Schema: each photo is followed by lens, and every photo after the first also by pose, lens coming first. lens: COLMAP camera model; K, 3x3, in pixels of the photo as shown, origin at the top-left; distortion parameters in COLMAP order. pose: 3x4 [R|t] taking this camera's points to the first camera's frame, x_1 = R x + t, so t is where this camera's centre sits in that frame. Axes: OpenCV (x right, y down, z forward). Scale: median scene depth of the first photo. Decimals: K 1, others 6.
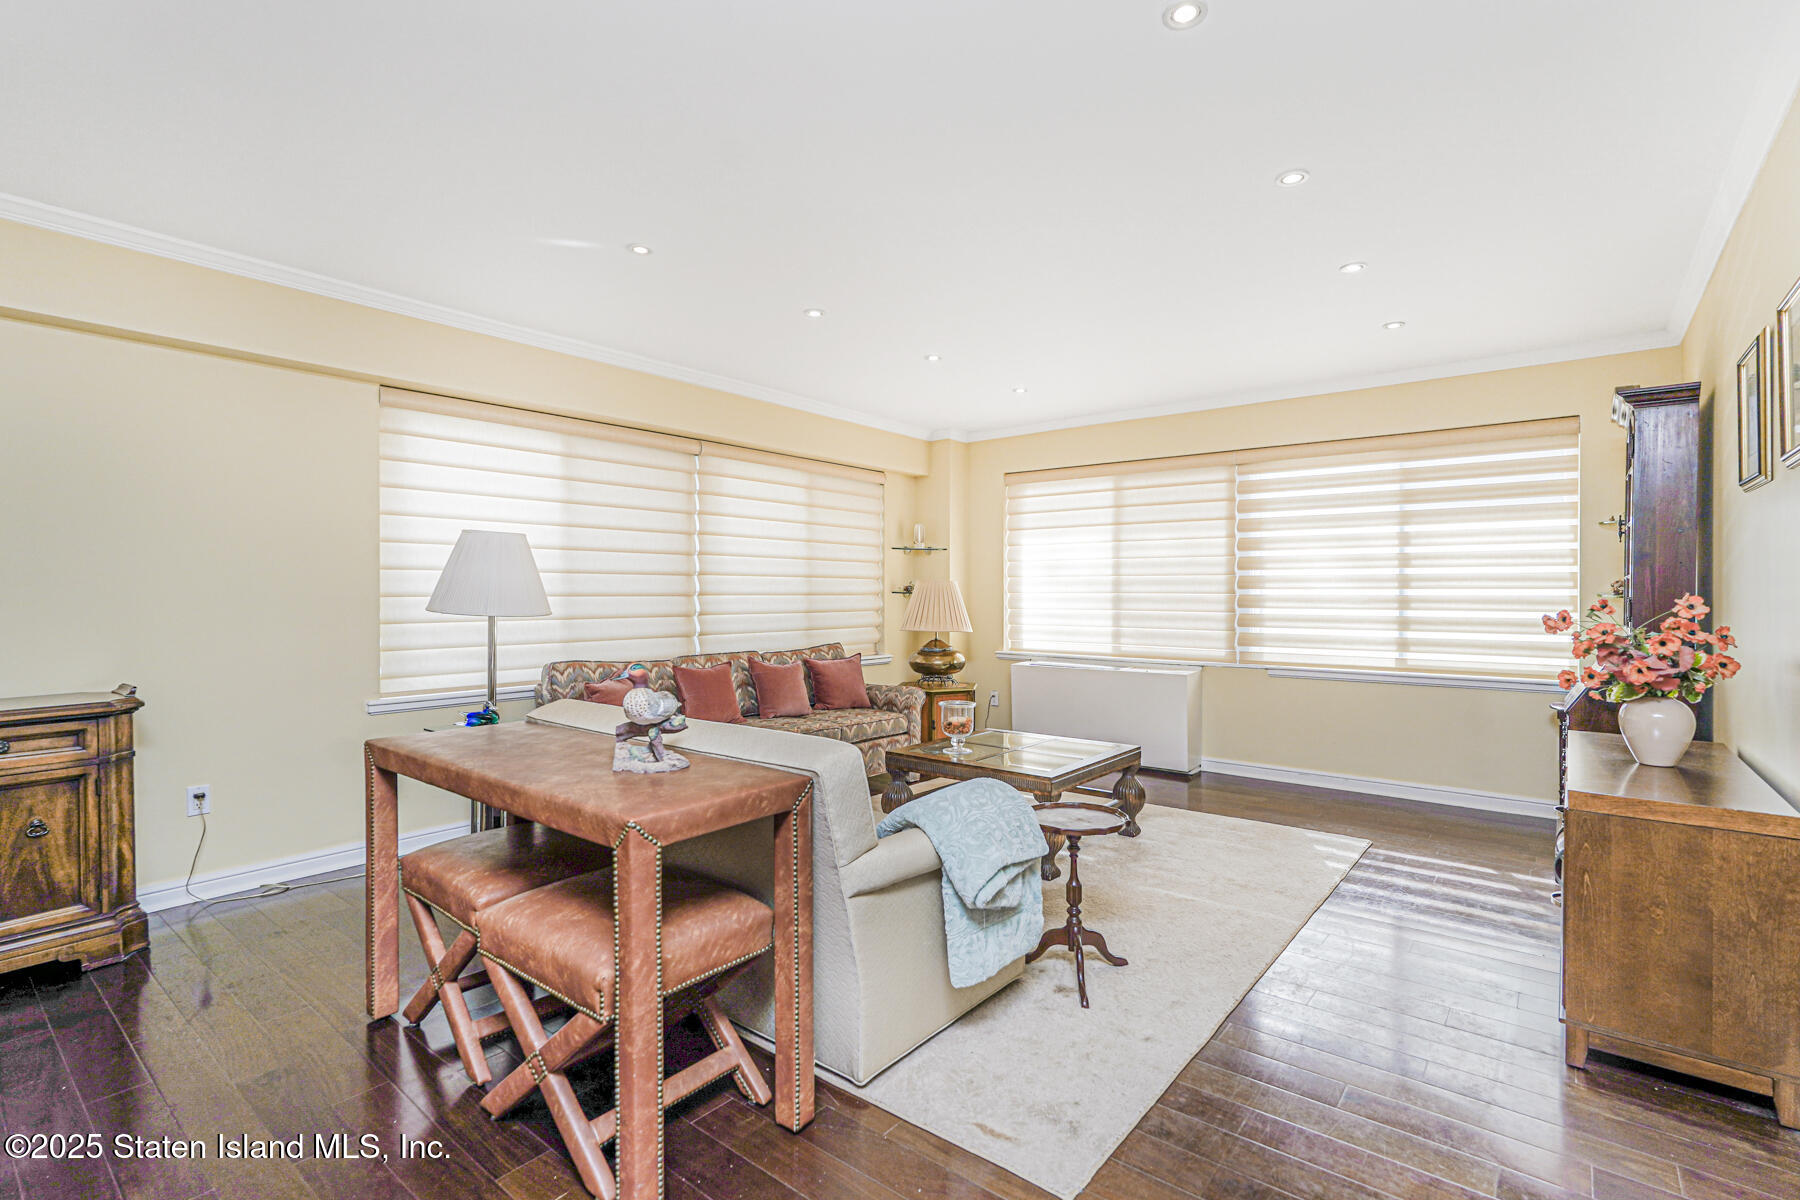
lens RADIAL K [[830.5, 0, 894.7], [0, 830.5, 598.2], [0, 0, 1]] dist [-0.011597, 0.005598]
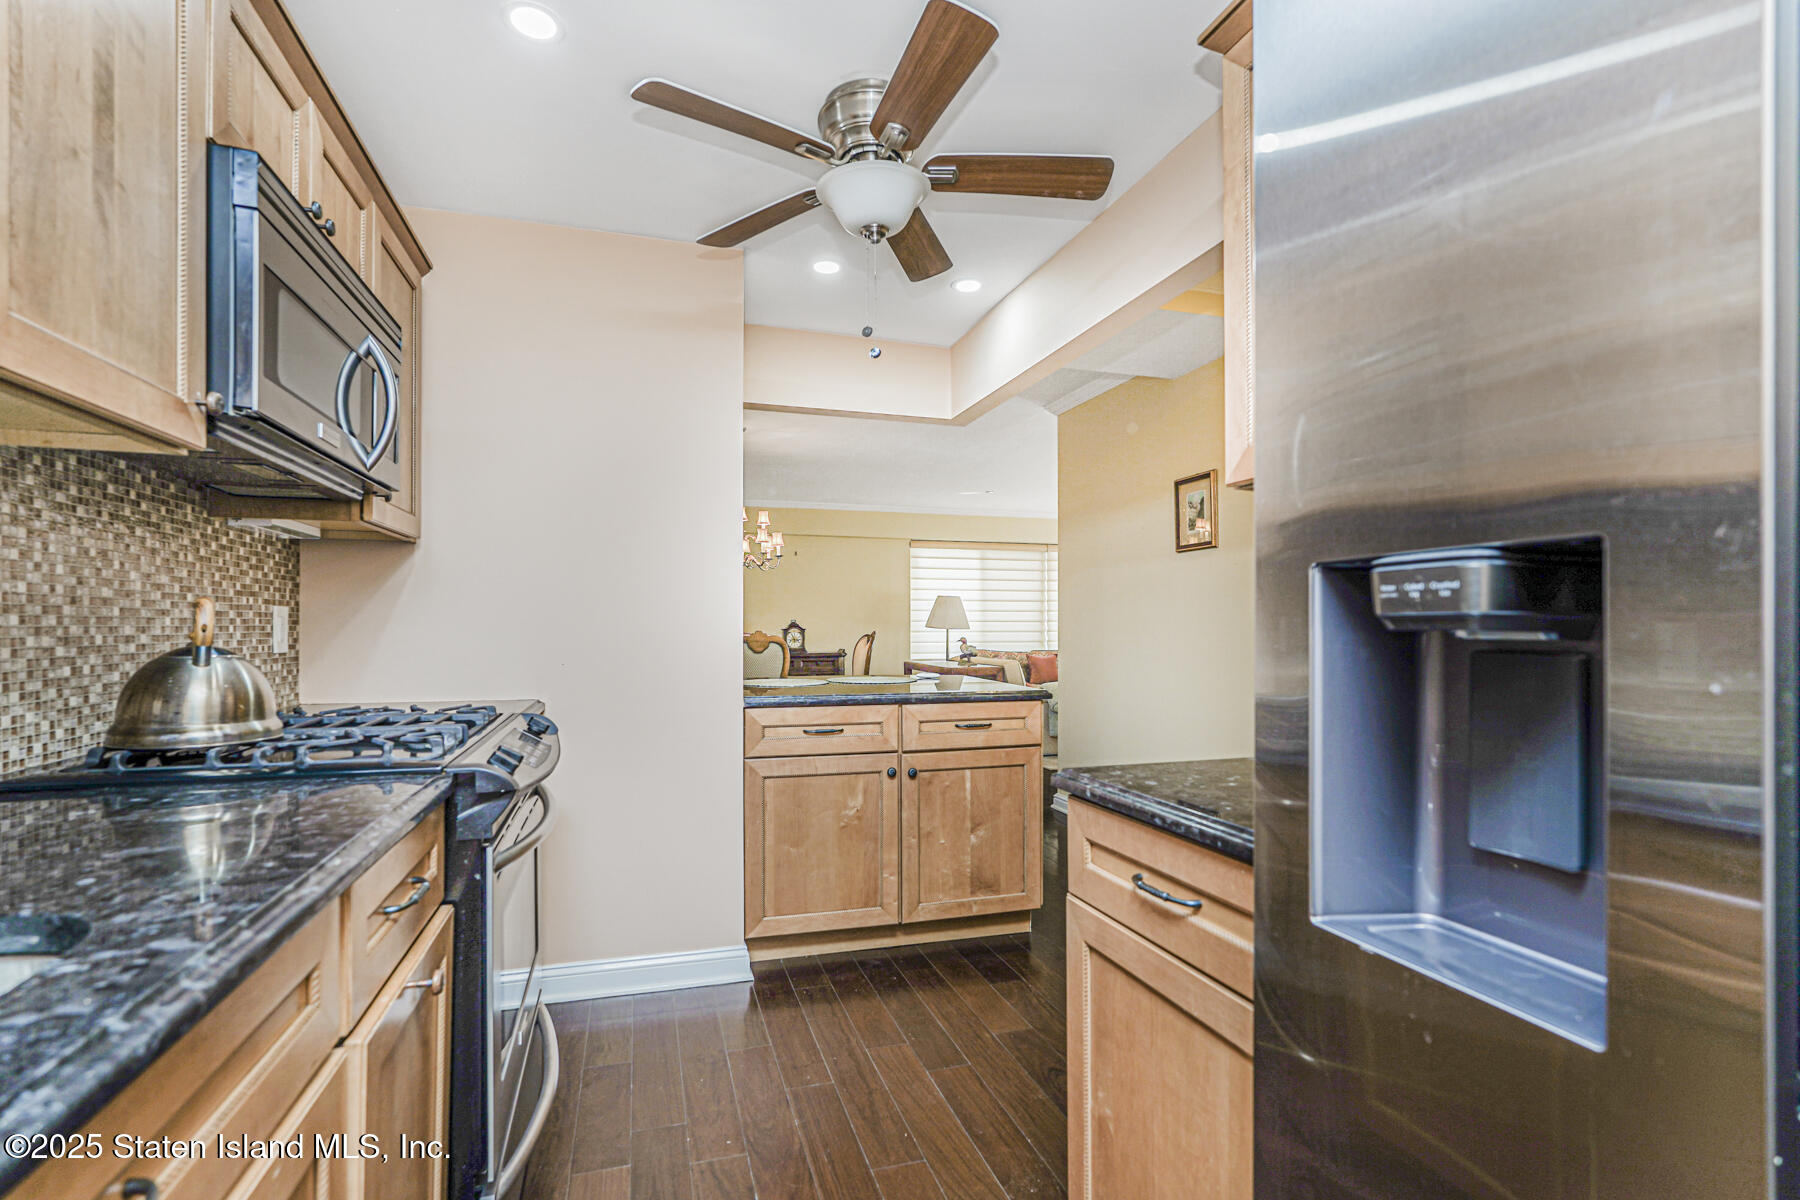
lens RADIAL K [[830.5, 0, 880.3], [0, 830.5, 627.0], [0, 0, 1]] dist [-0.011597, 0.005598]
pose [[0.824177, 0.008519, -0.566269, 0.652250], [-0.006020, 0.999962, 0.006282, -0.000872], [0.566301, -0.001768, 0.824197, -1.008531]]
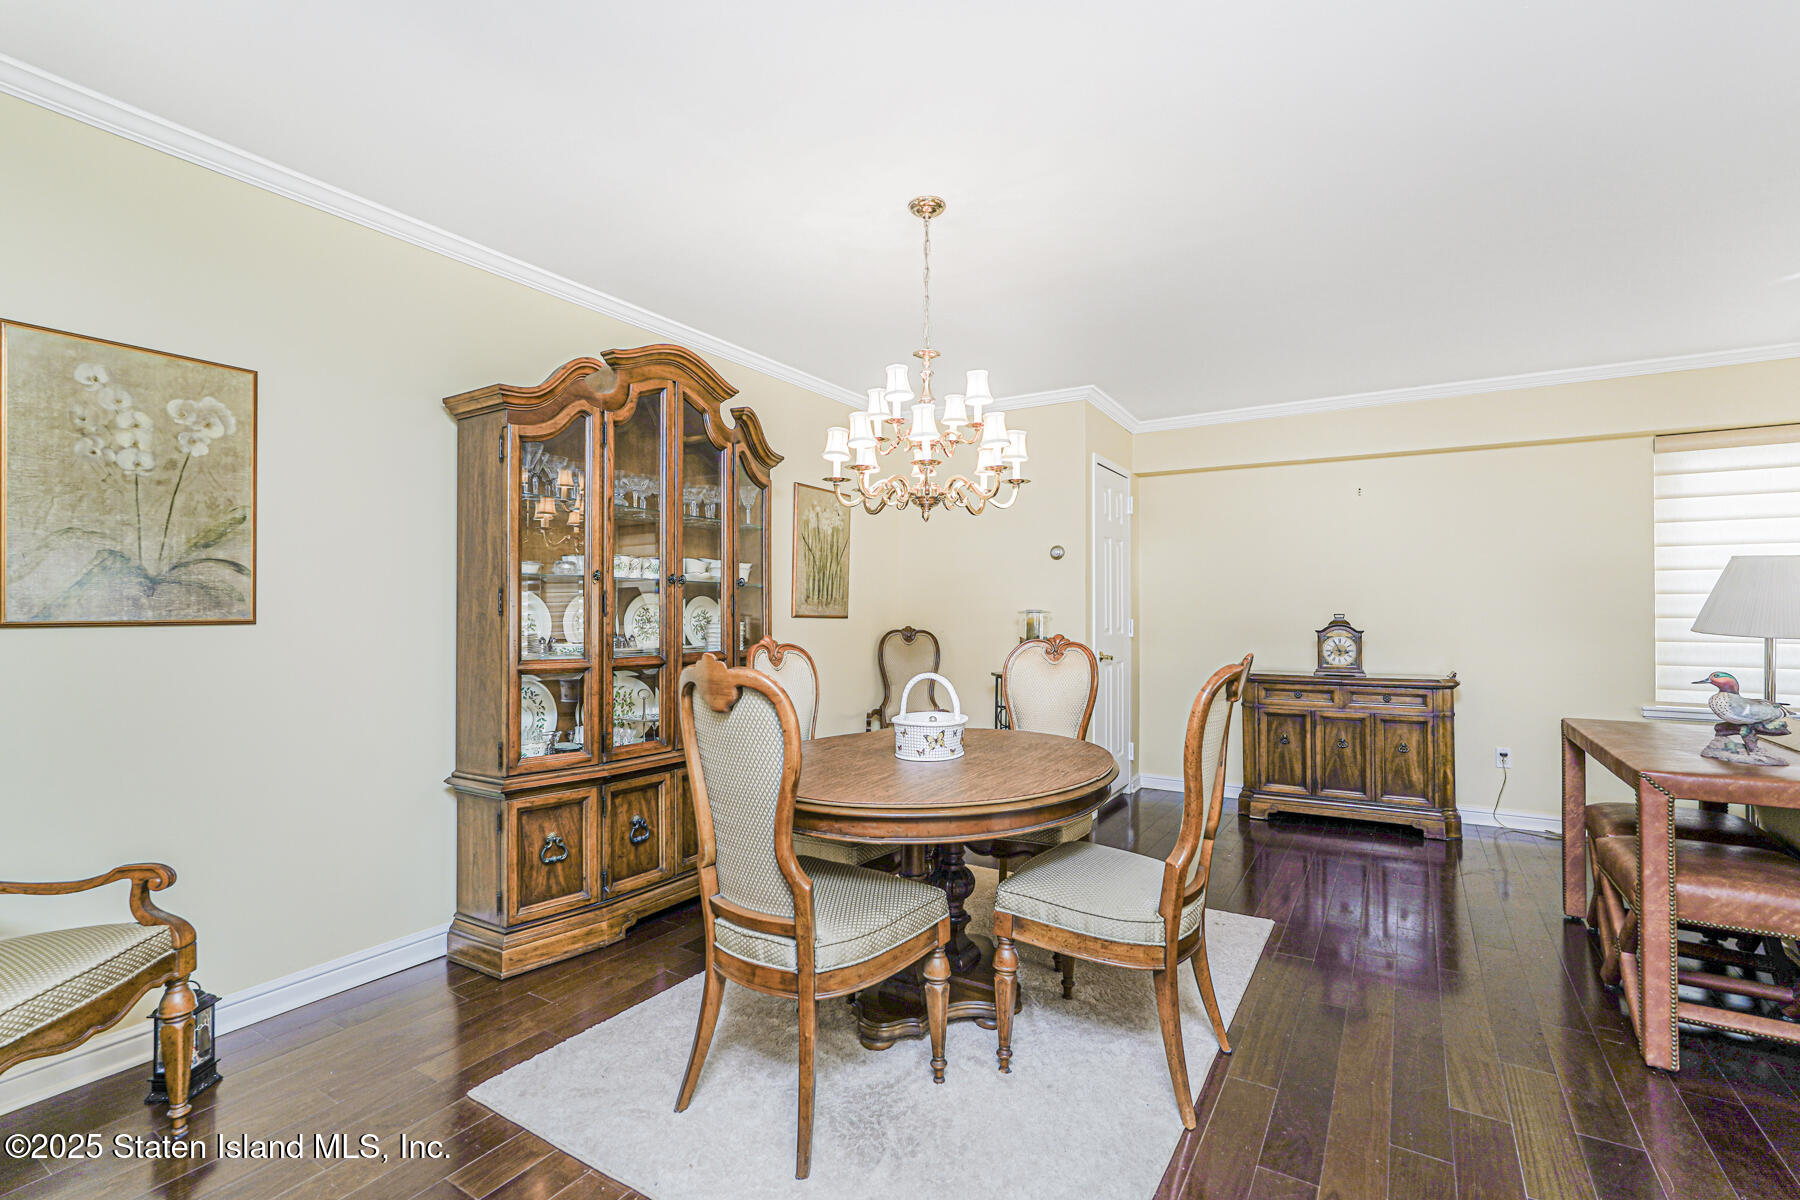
lens RADIAL K [[830.5, 0, 896.4], [0, 830.5, 605.7], [0, 0, 1]] dist [-0.011597, 0.005598]
pose [[0.136869, 0.005331, -0.990575, 0.326904], [-0.004759, 0.999978, 0.004724, -0.015750], [0.990578, 0.004067, 0.136892, -0.184071]]
